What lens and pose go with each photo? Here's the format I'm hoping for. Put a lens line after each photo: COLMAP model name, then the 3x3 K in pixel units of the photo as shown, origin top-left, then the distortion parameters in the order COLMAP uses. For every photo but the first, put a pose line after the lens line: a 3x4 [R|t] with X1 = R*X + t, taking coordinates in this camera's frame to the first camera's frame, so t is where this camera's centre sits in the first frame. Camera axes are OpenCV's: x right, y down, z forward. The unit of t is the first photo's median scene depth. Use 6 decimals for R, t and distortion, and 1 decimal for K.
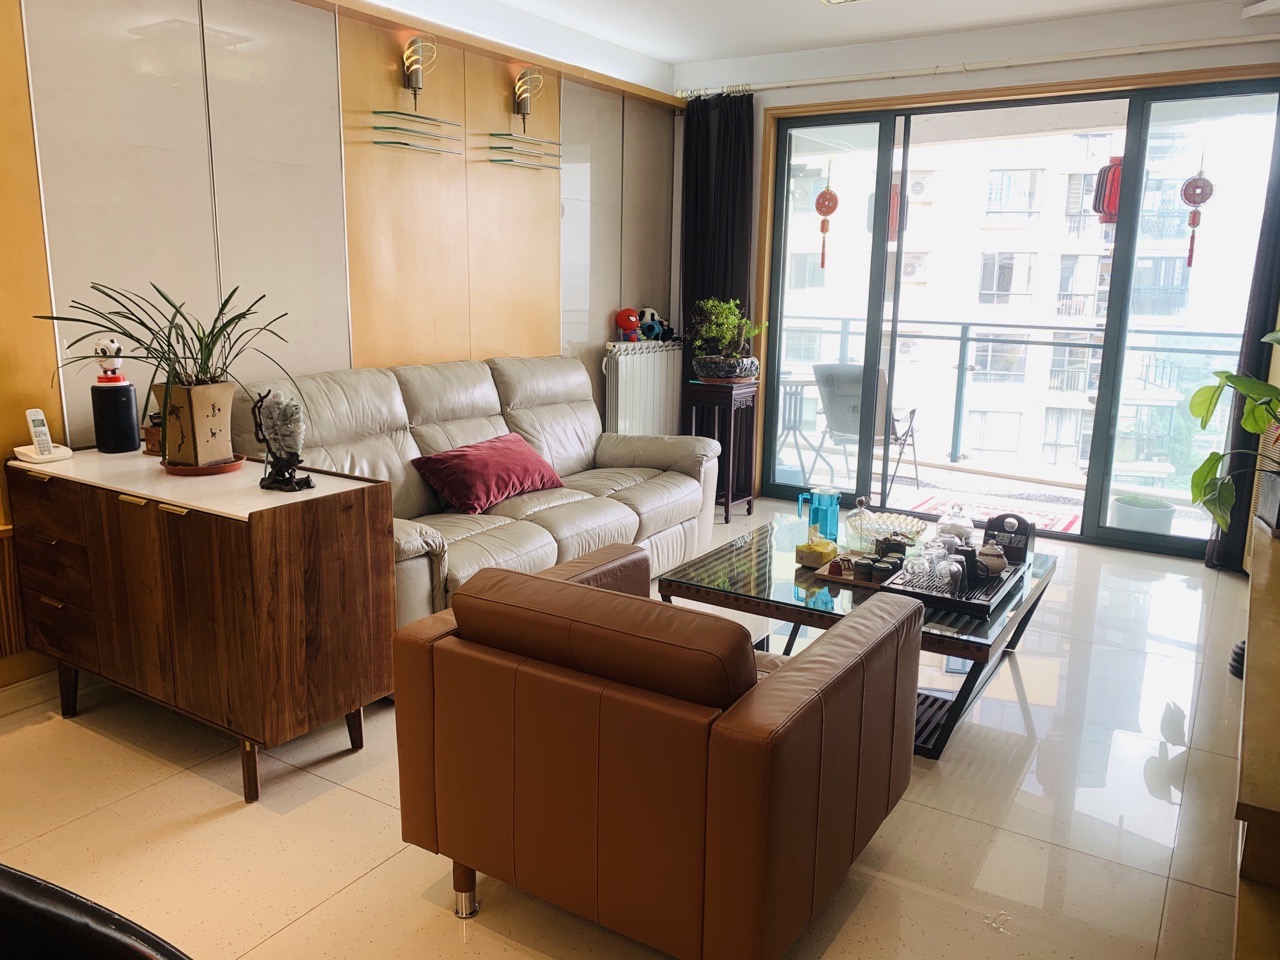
lens RADIAL K [[972.4, 0, 640.0], [0, 972.4, 480.0], [0, 0, 1]] dist [-0.003240, -0.003300]
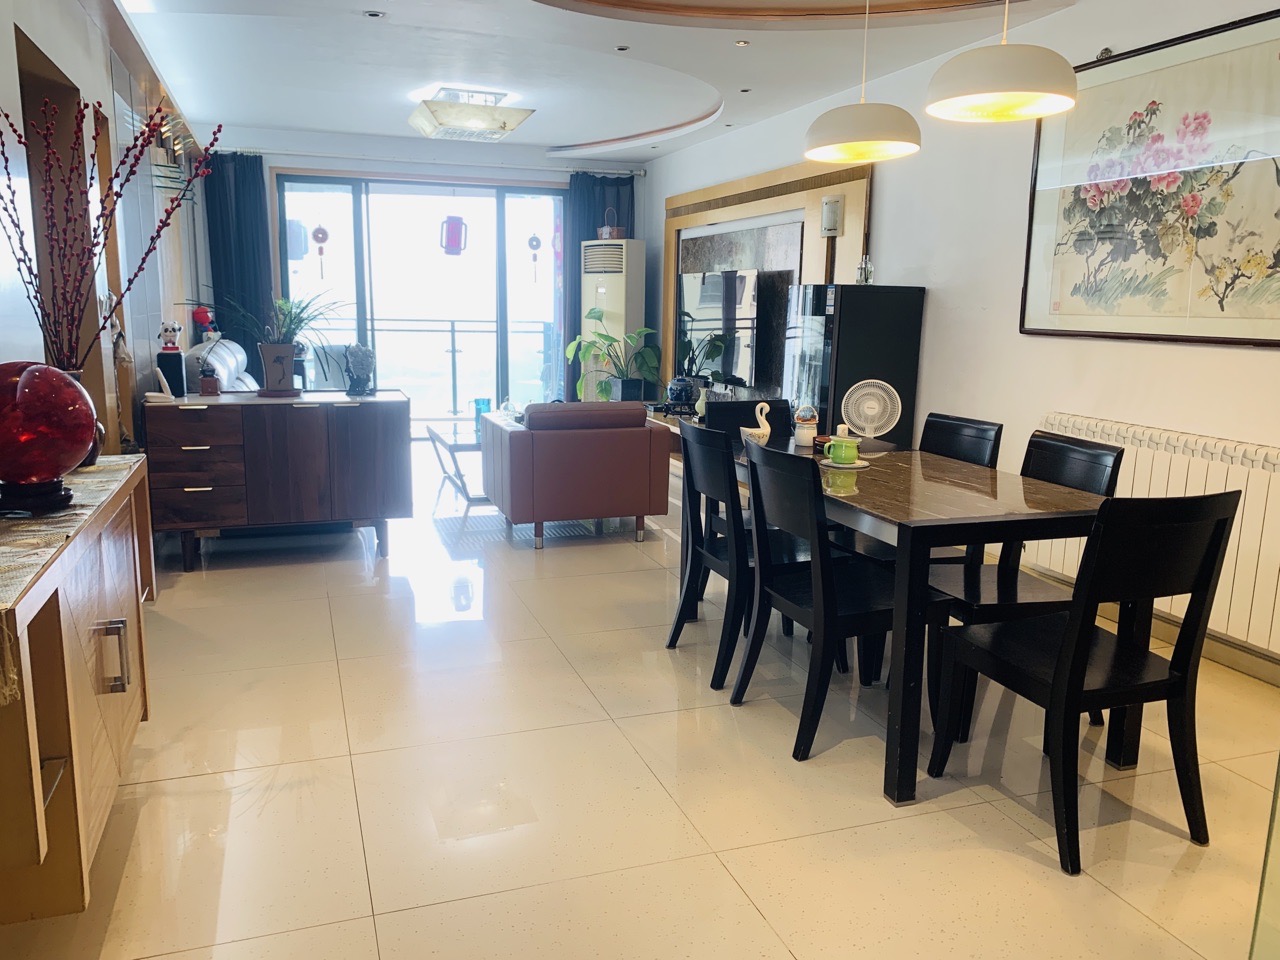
lens RADIAL K [[972.4, 0, 640.0], [0, 972.4, 480.0], [0, 0, 1]] dist [-0.003240, -0.003300]
pose [[0.618678, -0.148711, 0.771442, -0.711501], [0.159857, 0.985209, 0.061718, 0.067210], [-0.769210, 0.085136, 0.633300, -0.276642]]
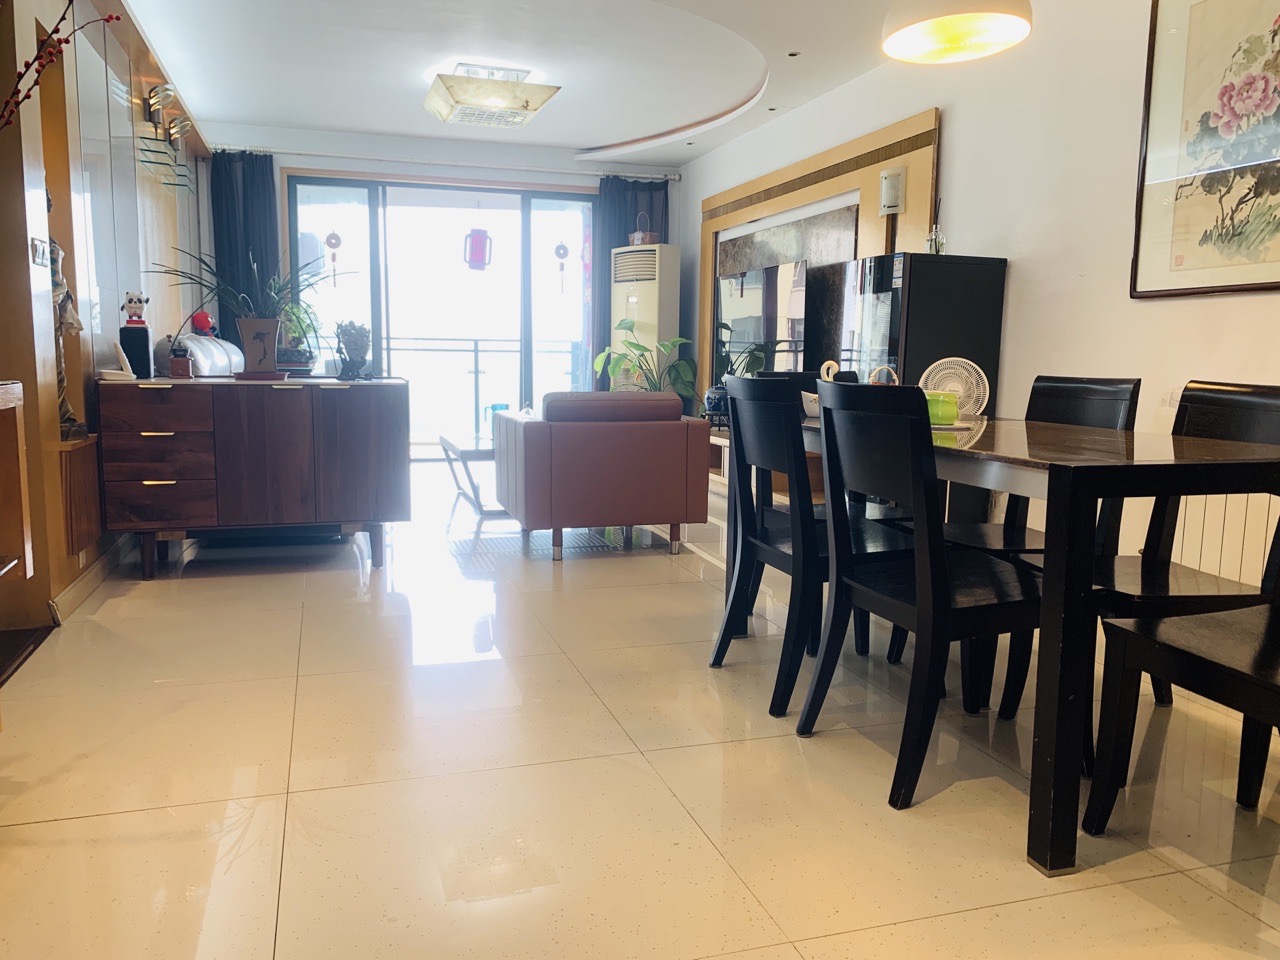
lens RADIAL K [[972.4, 0, 640.0], [0, 972.4, 480.0], [0, 0, 1]] dist [-0.003240, -0.003300]
pose [[0.644025, -0.105696, 0.757668, -0.620072], [0.157780, 0.987468, 0.003639, 0.115673], [-0.748557, 0.117201, 0.652630, -0.189020]]
